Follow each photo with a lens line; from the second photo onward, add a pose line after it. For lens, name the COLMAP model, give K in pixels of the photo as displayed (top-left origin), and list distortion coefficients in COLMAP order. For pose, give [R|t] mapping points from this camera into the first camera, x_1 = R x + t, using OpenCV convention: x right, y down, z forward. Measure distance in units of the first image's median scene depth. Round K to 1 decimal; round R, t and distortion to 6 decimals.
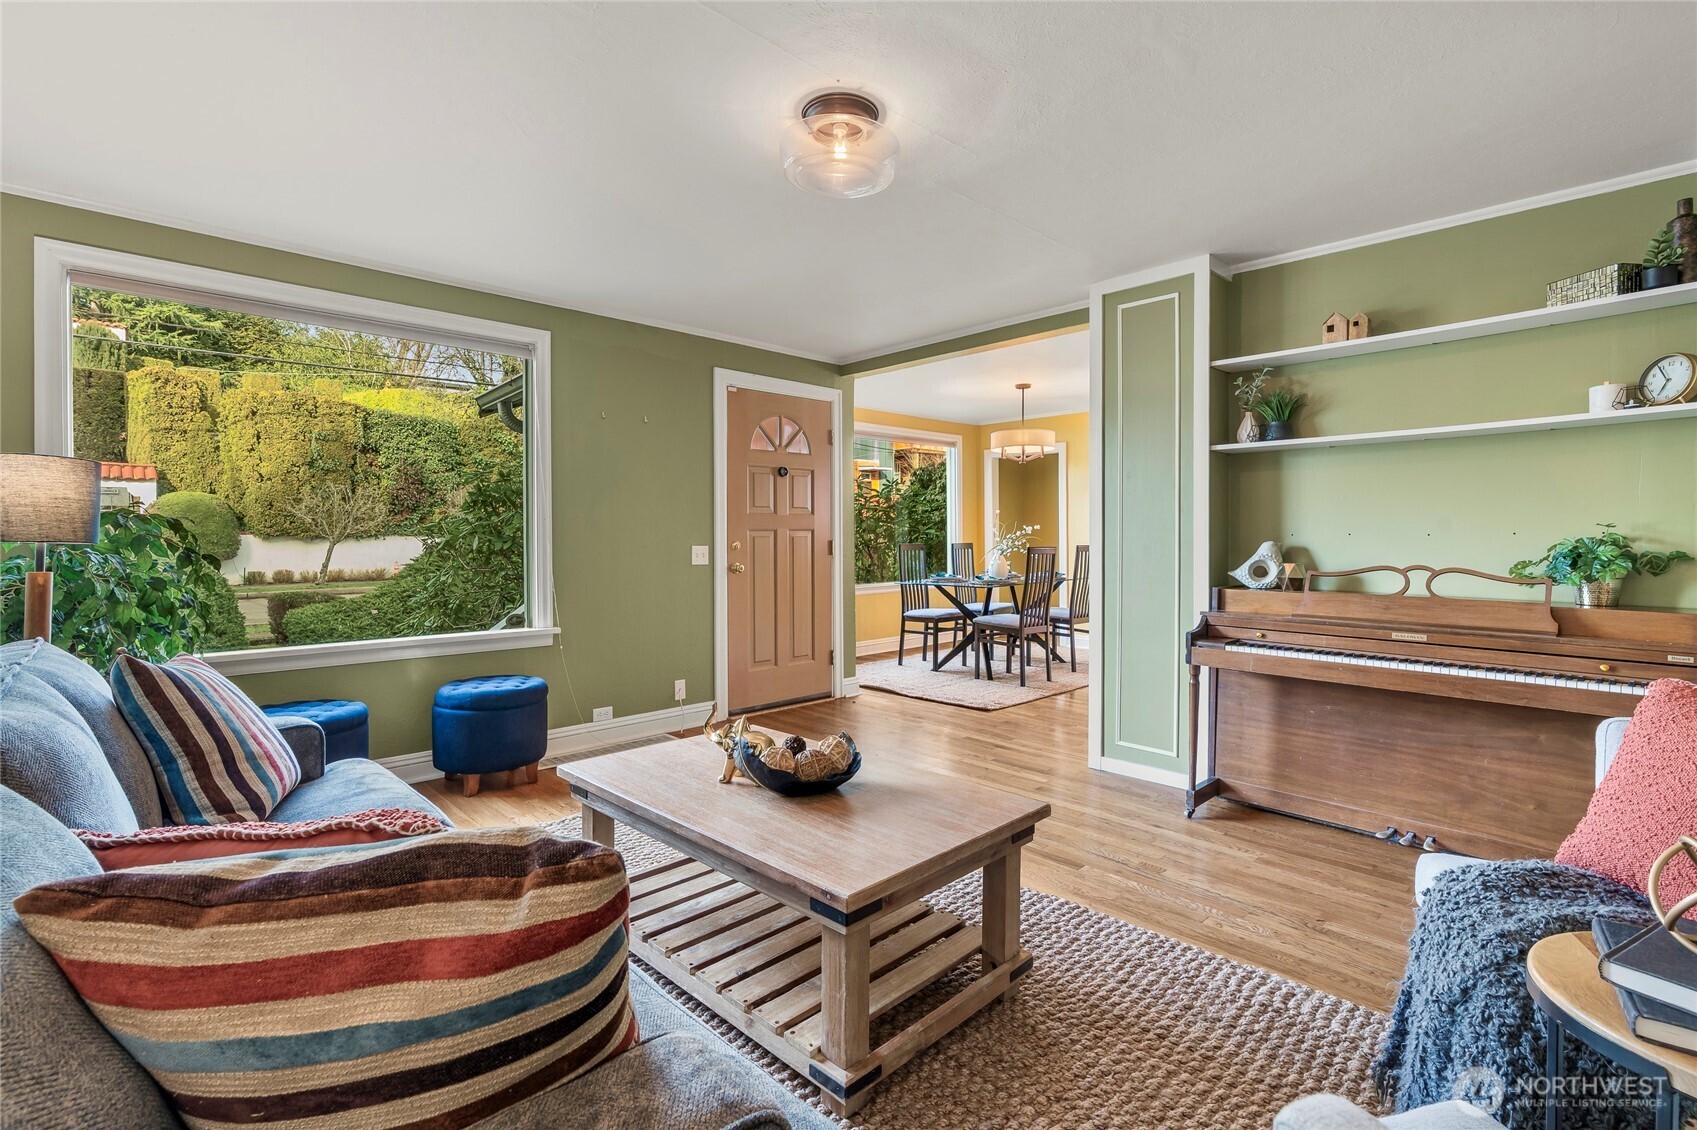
lens RADIAL K [[797.5, 0, 851.3], [0, 797.5, 552.9], [0, 0, 1]] dist [-0.010435, 0.000597]
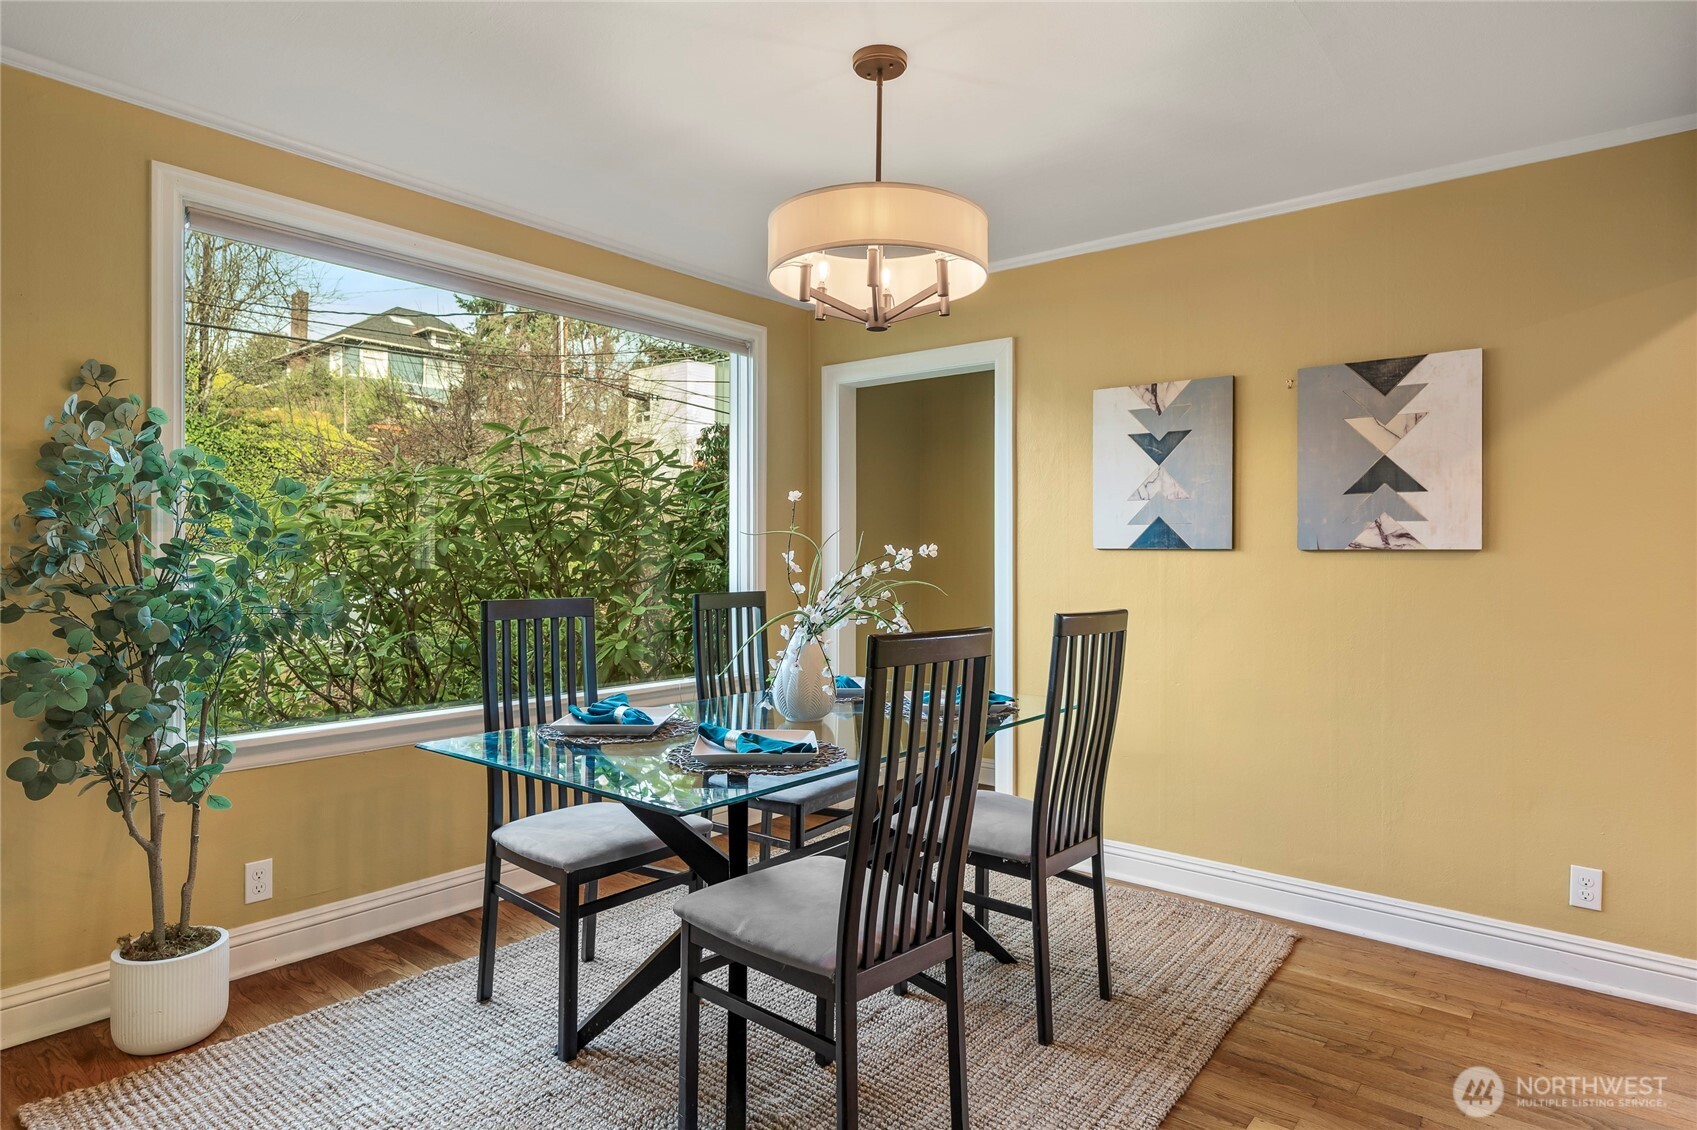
lens RADIAL K [[989.5, 0, 845.7], [0, 989.5, 562.1], [0, 0, 1]] dist [-0.000298, -0.000378]
pose [[0.993938, 0.009489, 0.109529, 0.159052], [-0.007629, 0.999820, -0.017383, -0.020900], [-0.109674, 0.016442, 0.993832, 0.622178]]
